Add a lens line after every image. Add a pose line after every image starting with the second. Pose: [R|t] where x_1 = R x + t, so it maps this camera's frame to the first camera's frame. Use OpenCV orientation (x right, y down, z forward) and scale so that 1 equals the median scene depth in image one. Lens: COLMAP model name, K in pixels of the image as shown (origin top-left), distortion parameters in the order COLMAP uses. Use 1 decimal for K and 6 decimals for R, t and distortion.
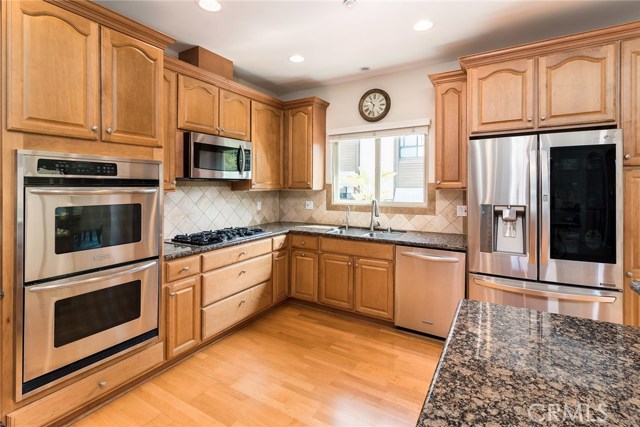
lens RADIAL K [[302.6, 0, 321.5], [0, 302.6, 193.4], [0, 0, 1]] dist [0.000807, 0.000435]
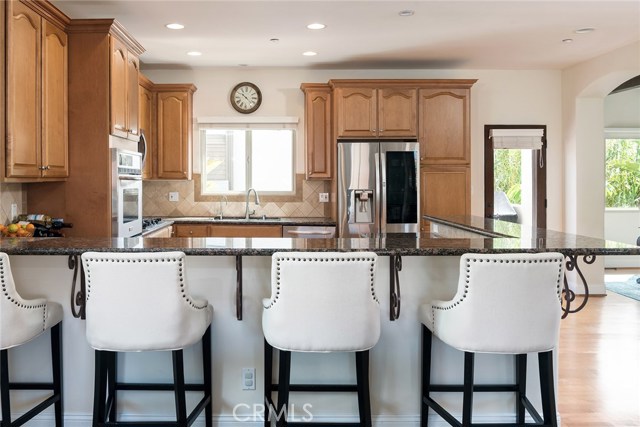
lens RADIAL K [[526.3, 0, 320.0], [0, 526.3, 213.5], [0, 0, 1]] dist [-0.002056, -0.000846]
pose [[0.821394, -0.032677, 0.569425, -0.687356], [0.008643, 0.998956, 0.044858, 0.025315], [-0.570296, -0.031925, 0.820819, -0.661089]]
